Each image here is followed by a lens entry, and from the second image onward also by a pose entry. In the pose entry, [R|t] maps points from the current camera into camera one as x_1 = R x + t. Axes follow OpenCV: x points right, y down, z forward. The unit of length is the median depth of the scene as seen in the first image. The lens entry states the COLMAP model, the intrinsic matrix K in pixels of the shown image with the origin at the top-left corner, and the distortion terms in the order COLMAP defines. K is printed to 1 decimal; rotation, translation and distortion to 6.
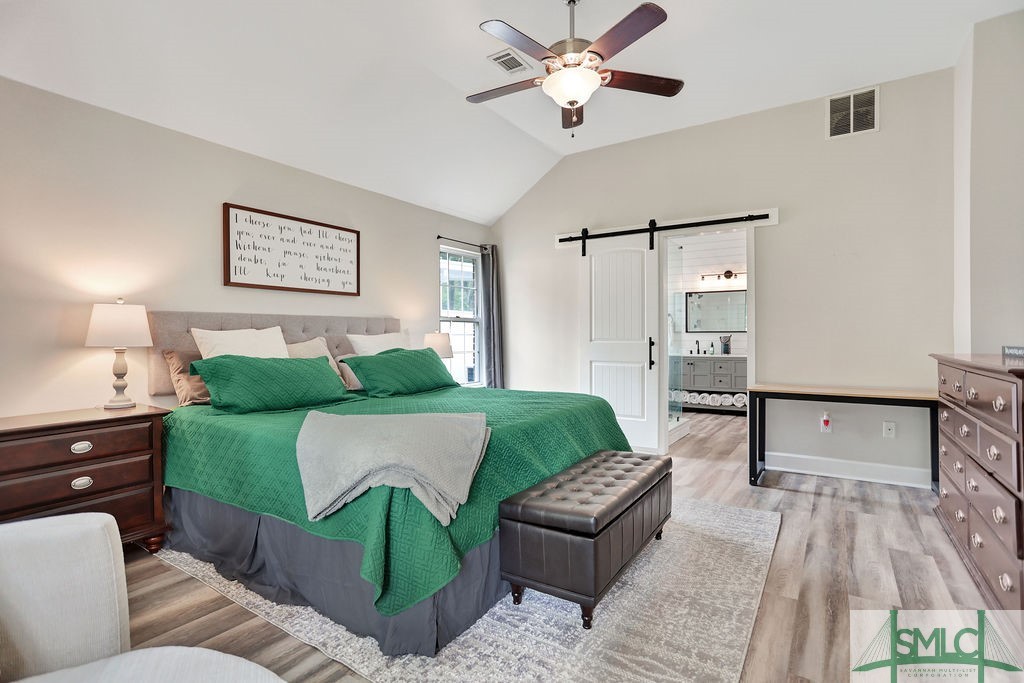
lens RADIAL K [[501.1, 0, 509.0], [0, 501.1, 336.9], [0, 0, 1]] dist [-0.027366, 0.010744]
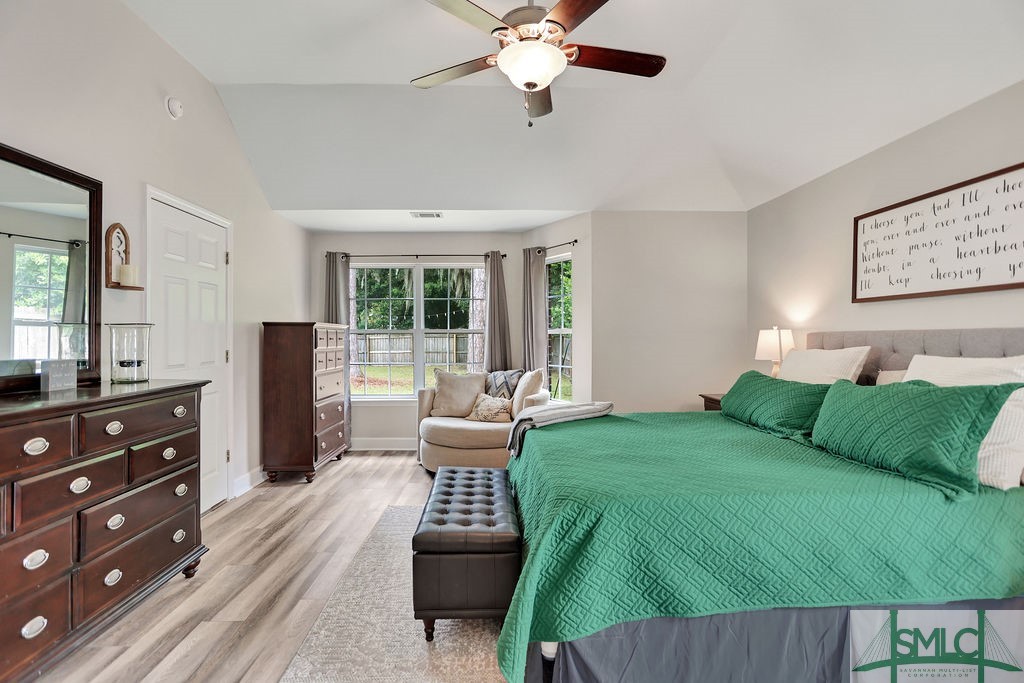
lens RADIAL K [[501.1, 0, 513.1], [0, 501.1, 348.0], [0, 0, 1]] dist [-0.027366, 0.010744]
pose [[-0.795898, 0.017125, -0.605189, 0.495949], [0.002941, 0.999697, 0.024421, -0.037772], [0.605424, 0.017657, -0.795707, 1.244043]]
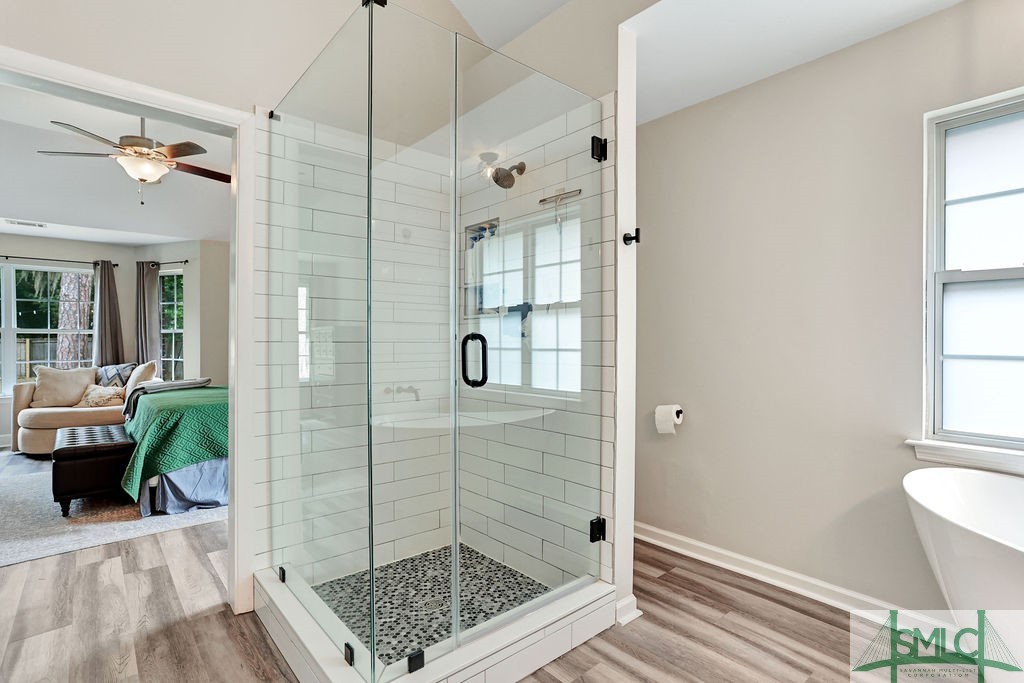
lens RADIAL K [[501.1, 0, 520.5], [0, 501.1, 337.5], [0, 0, 1]] dist [-0.027366, 0.010744]
pose [[-0.237142, -0.000635, -0.971475, 0.926122], [0.005186, 0.999985, -0.001919, -0.018118], [0.971461, -0.005494, -0.237135, 1.783803]]
